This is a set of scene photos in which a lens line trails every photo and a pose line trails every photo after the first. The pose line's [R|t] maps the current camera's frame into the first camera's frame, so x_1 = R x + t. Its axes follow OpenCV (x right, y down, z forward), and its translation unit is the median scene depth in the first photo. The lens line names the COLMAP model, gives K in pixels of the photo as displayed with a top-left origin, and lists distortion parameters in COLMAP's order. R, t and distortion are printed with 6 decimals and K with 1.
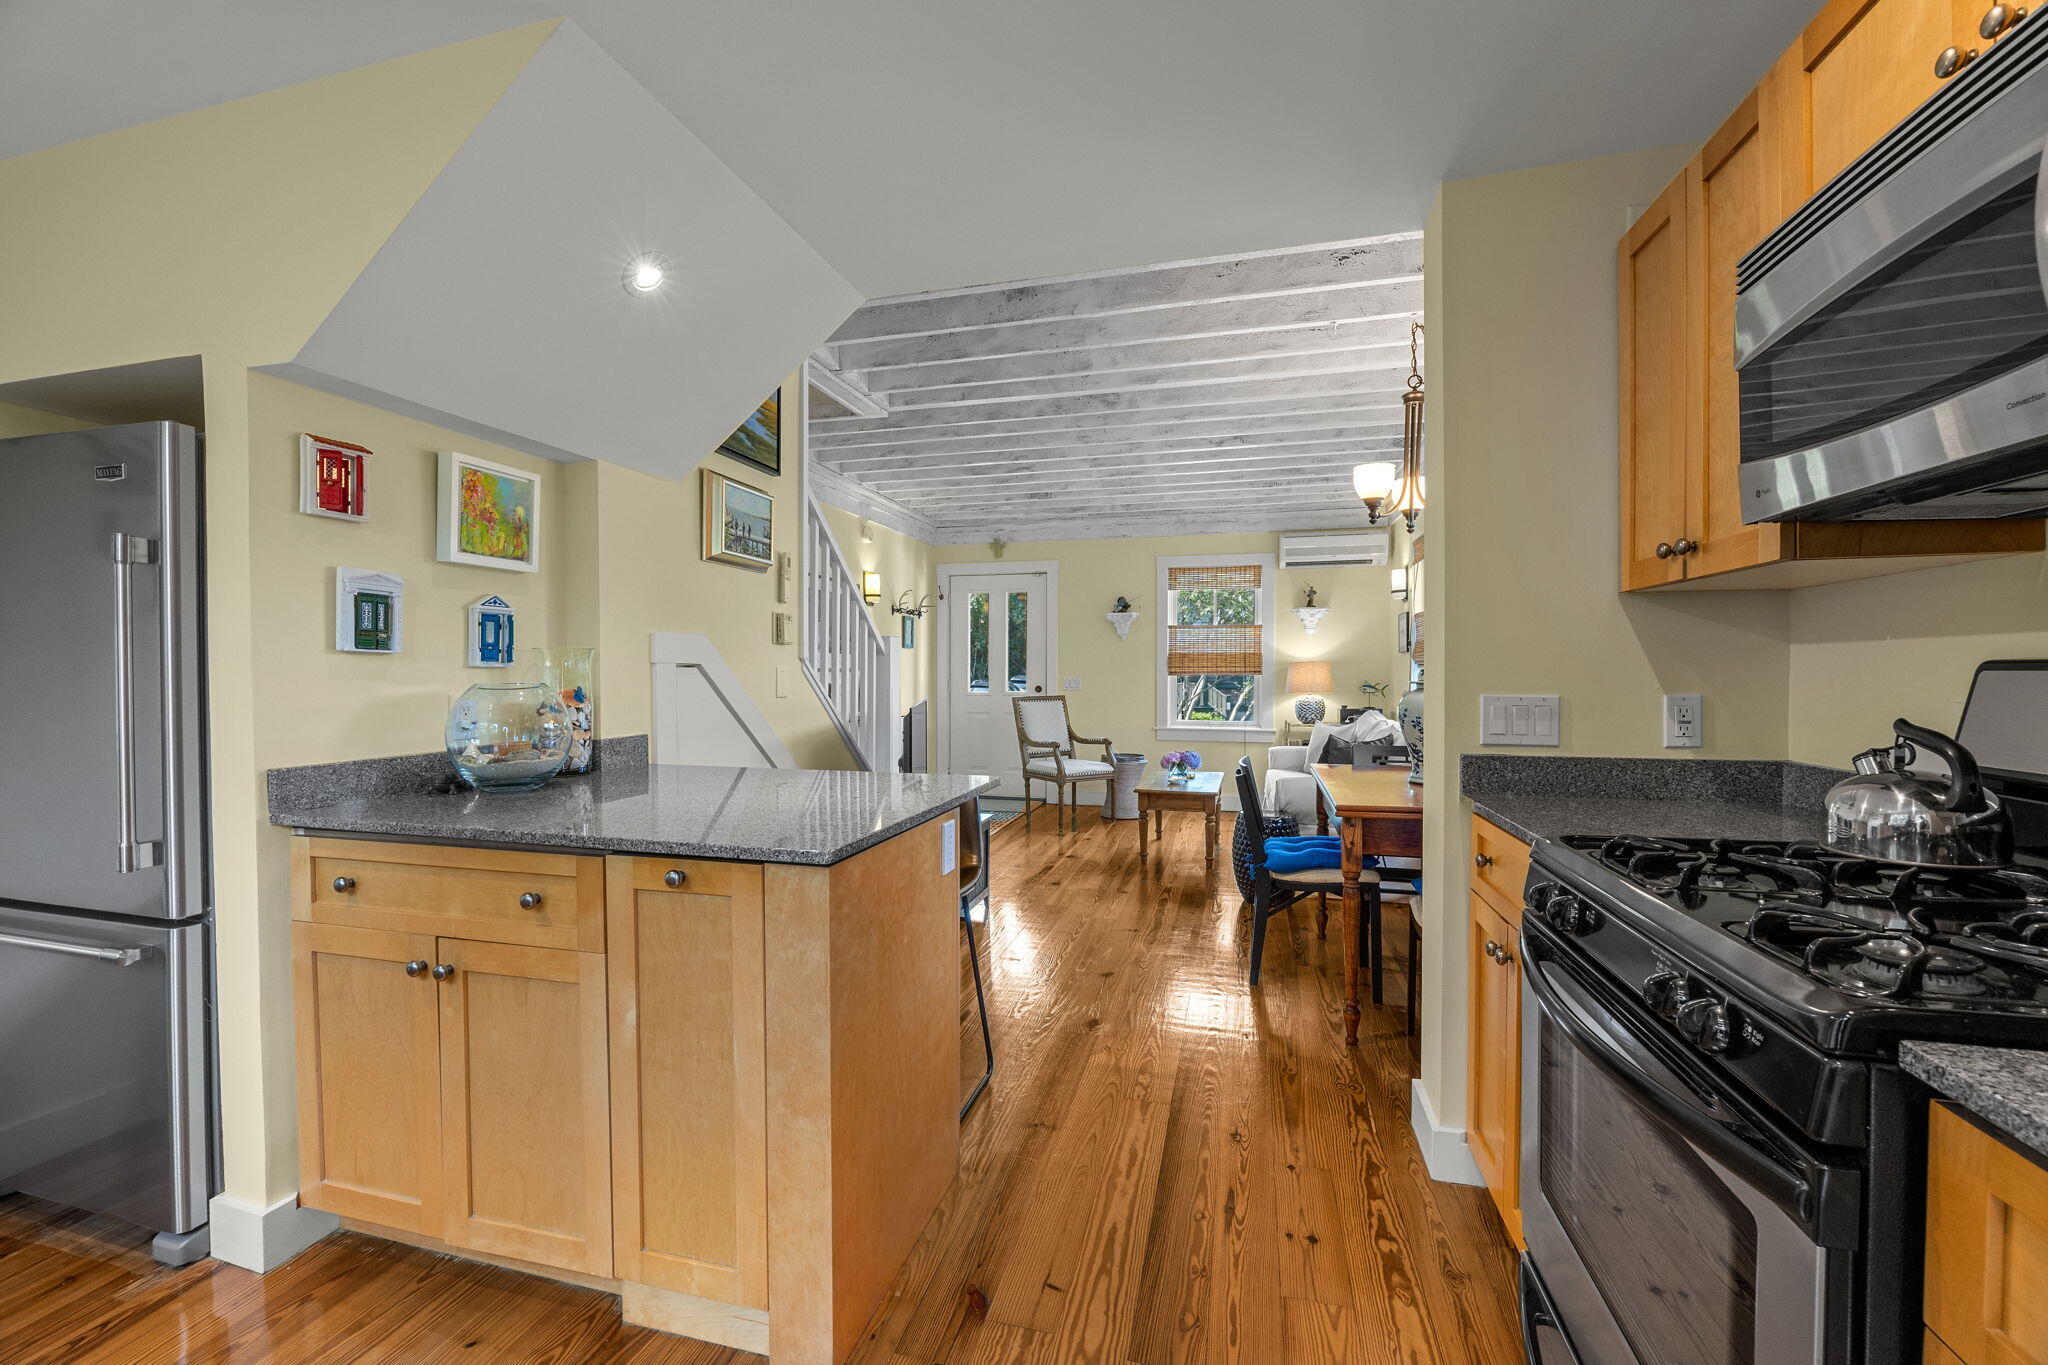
lens RADIAL K [[855.1, 0, 1007.9], [0, 855.1, 685.6], [0, 0, 1]] dist [-0.007745, -0.000297]
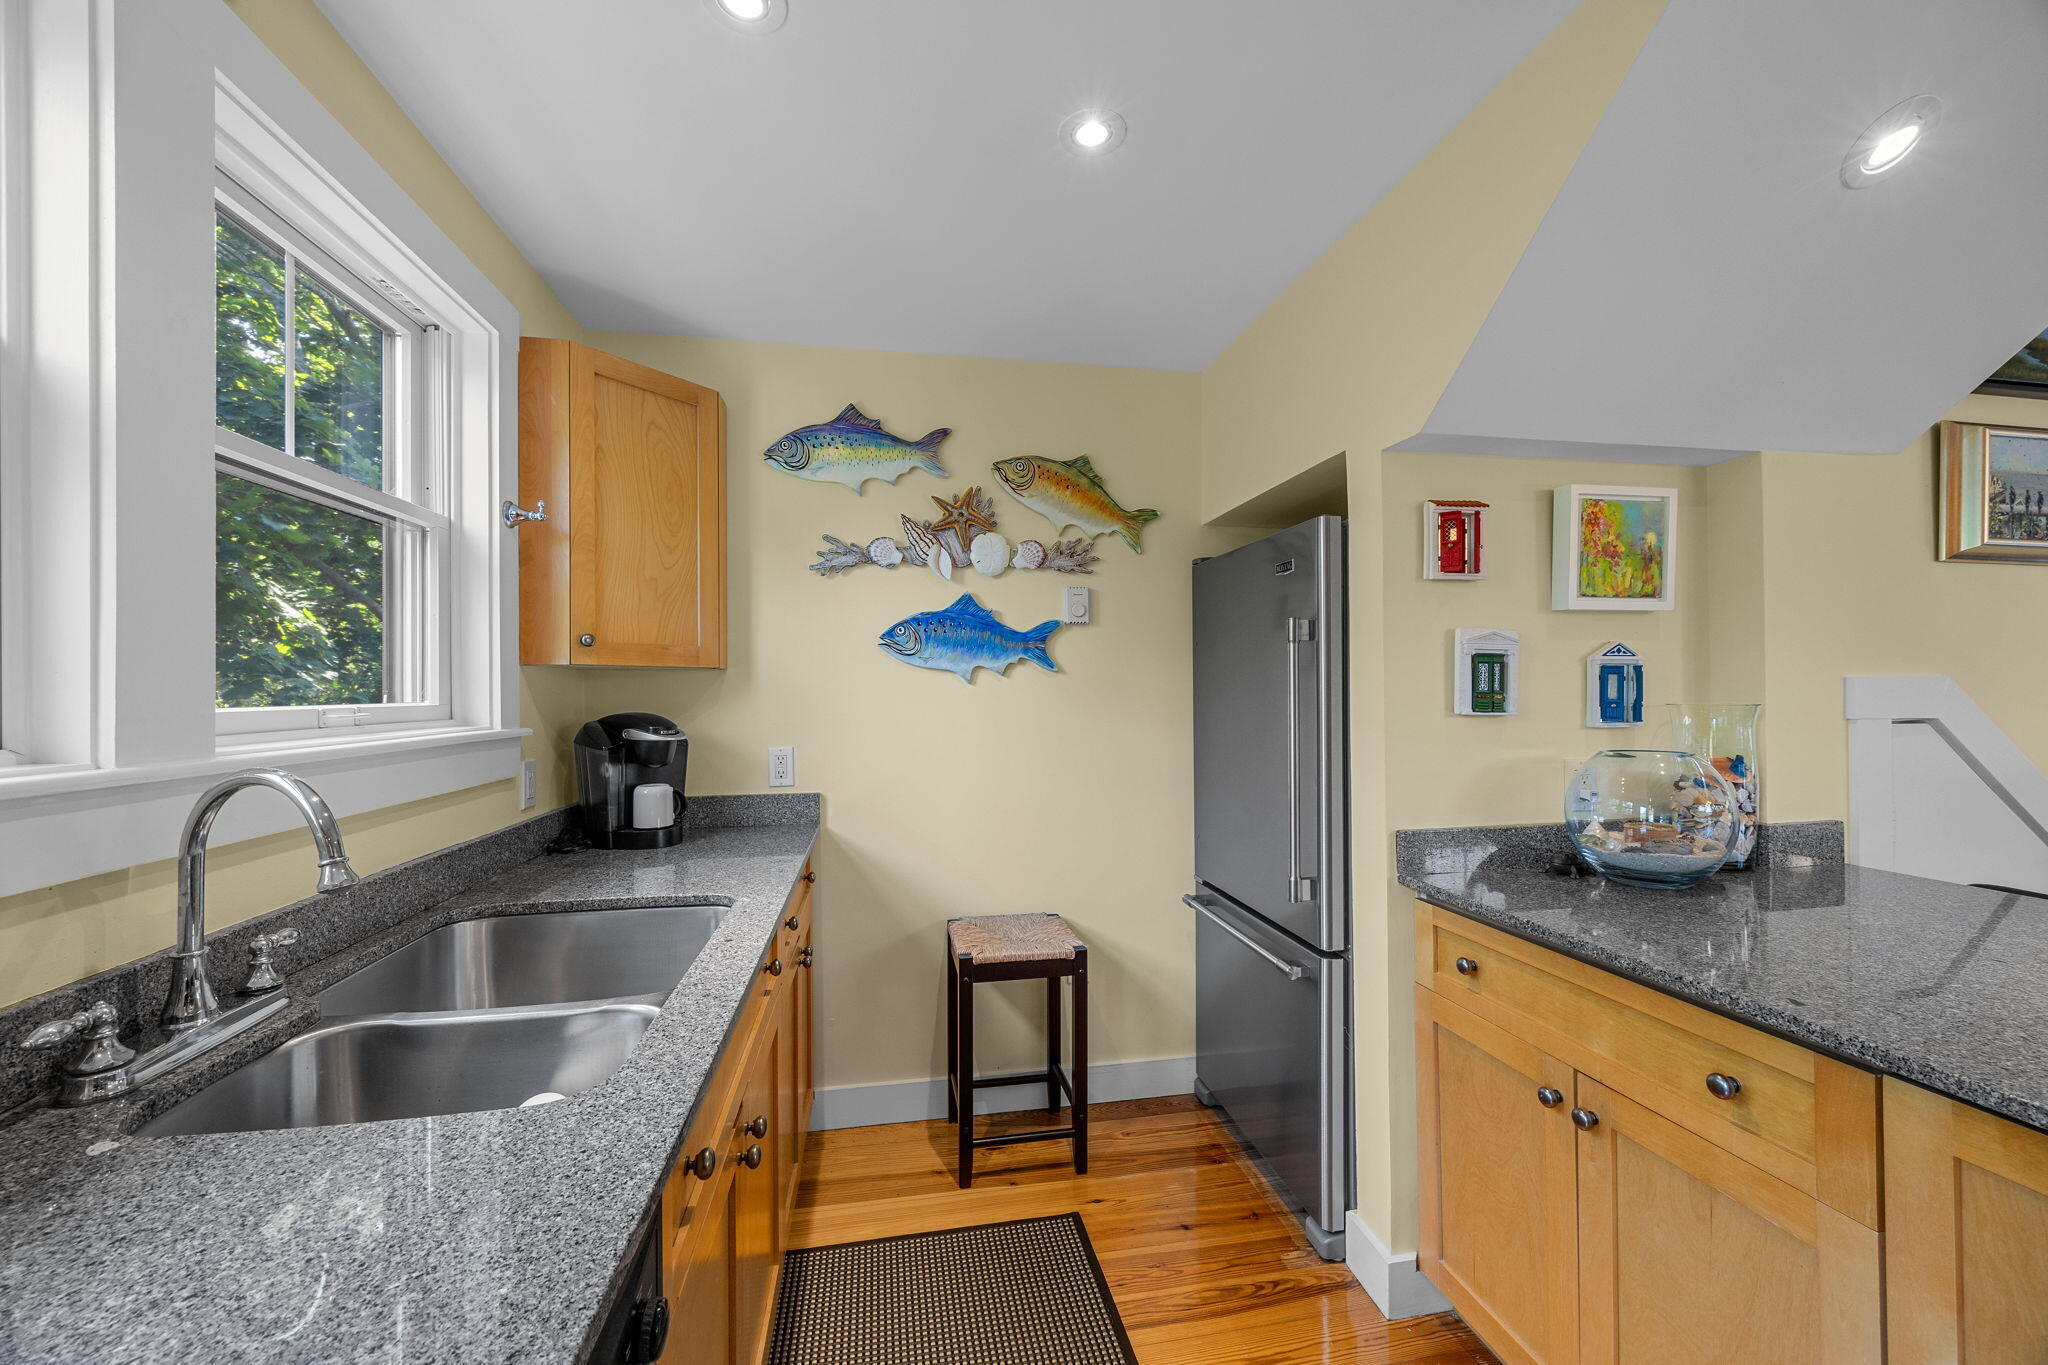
lens RADIAL K [[774.2, 0, 1023.7], [0, 774.2, 693.0], [0, 0, 1]] dist [-0.002452, -0.000260]
pose [[0.432631, 0.001447, -0.901570, -0.196509], [-0.007517, 0.999970, -0.002003, -0.059358], [0.901540, 0.007644, 0.432629, 0.162154]]
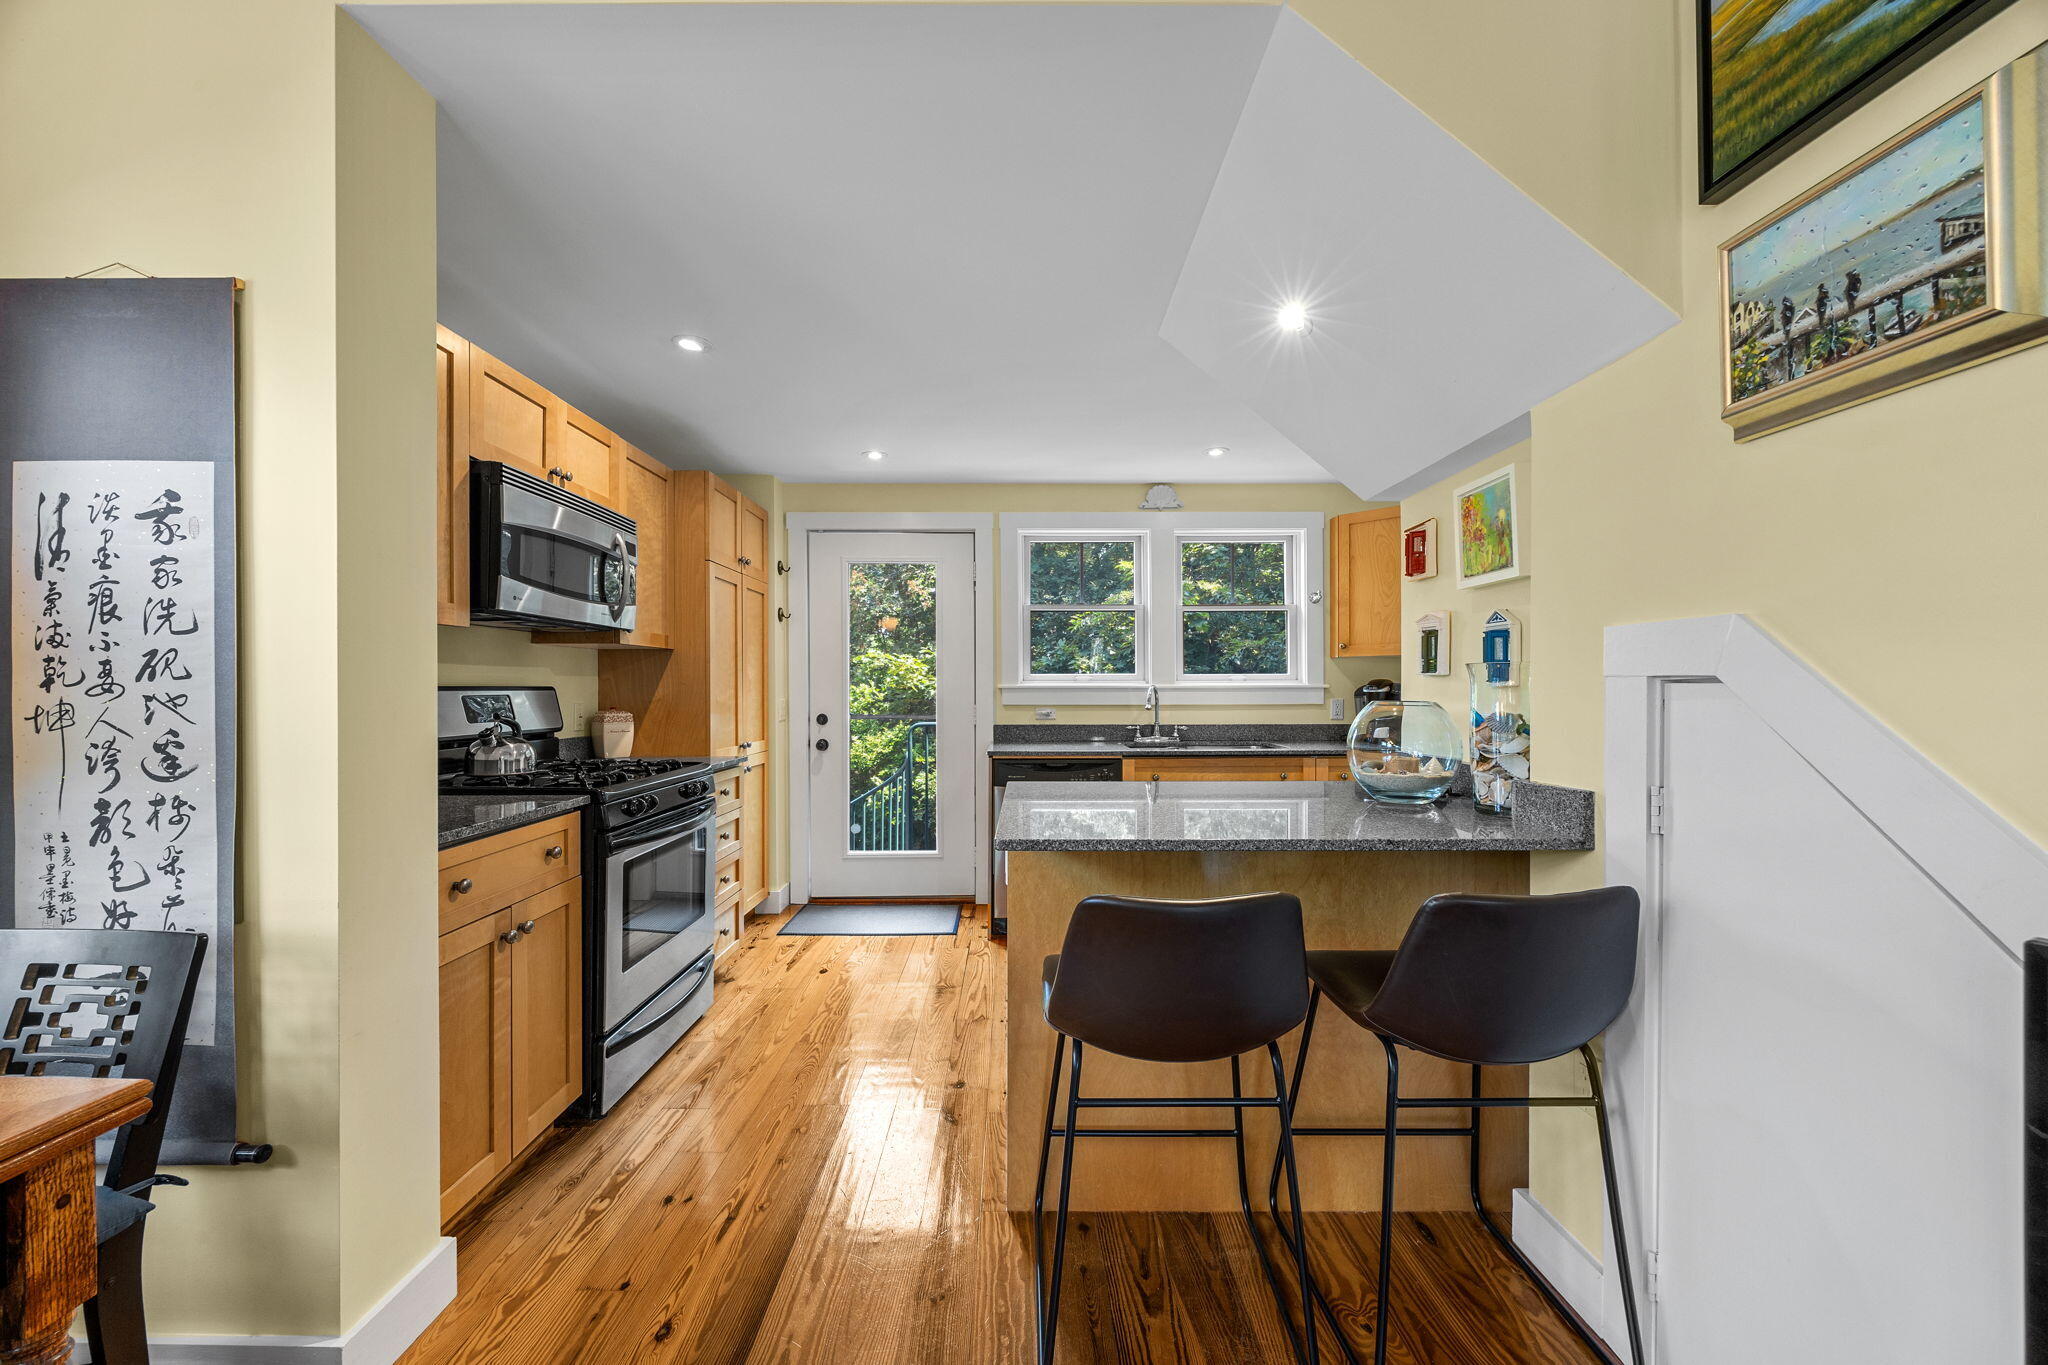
lens RADIAL K [[774.2, 0, 1023.7], [0, 774.2, 693.0], [0, 0, 1]] dist [-0.002452, -0.000260]
pose [[-0.961038, 0.004113, -0.276384, 0.180118], [-0.002384, 0.999729, 0.023168, -0.038147], [0.276405, 0.022925, -0.960768, 2.013347]]
